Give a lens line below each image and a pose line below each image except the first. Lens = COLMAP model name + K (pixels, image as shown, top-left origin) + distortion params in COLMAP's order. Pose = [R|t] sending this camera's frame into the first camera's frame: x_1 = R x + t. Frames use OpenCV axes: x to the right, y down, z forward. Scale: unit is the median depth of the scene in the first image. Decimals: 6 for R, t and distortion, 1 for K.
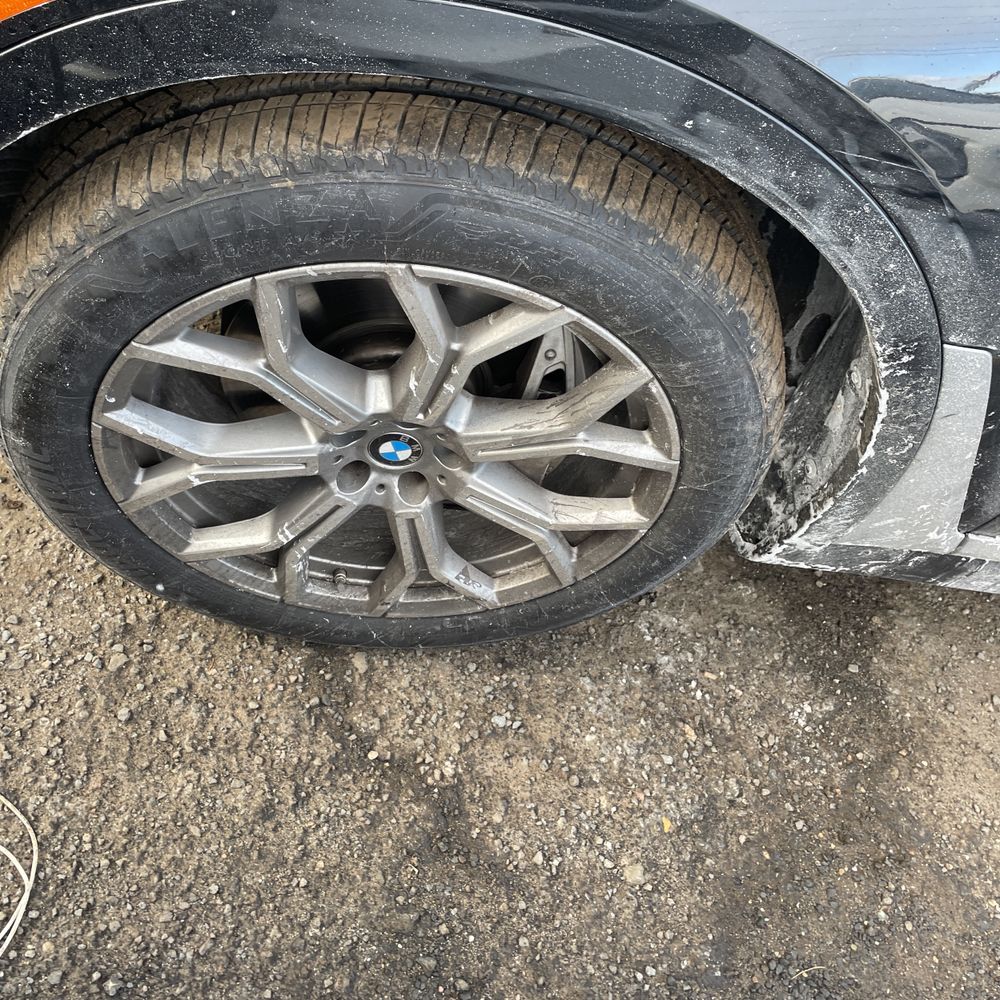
lens RADIAL K [[1009.7, 0, 496.1], [0, 1009.7, 492.1], [0, 0, 1]] dist [0.102457, -0.149284]
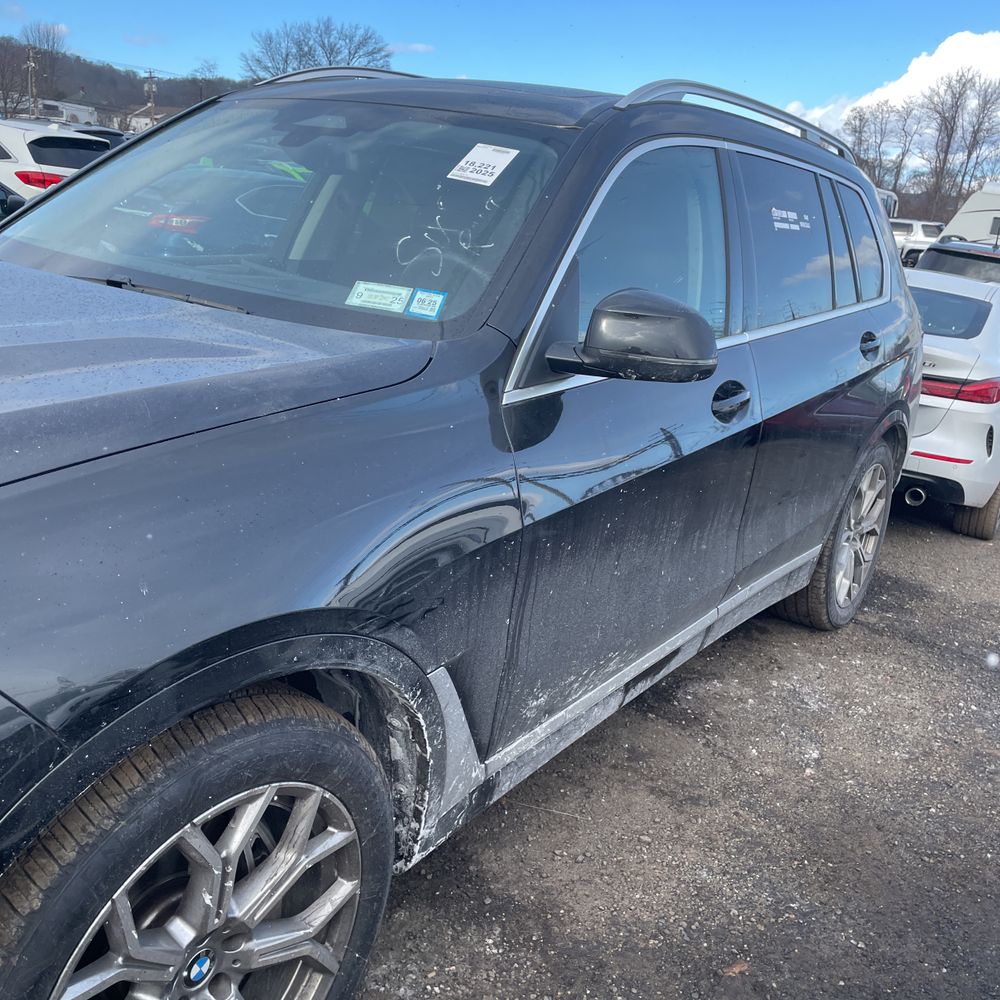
lens RADIAL K [[1009.7, 0, 496.1], [0, 1009.7, 492.1], [0, 0, 1]] dist [0.102457, -0.149284]
pose [[0.597457, -0.445219, 0.666952, -0.483549], [0.695177, 0.702142, -0.154032, -0.000690], [-0.399717, 0.555677, 0.729006, -0.514756]]
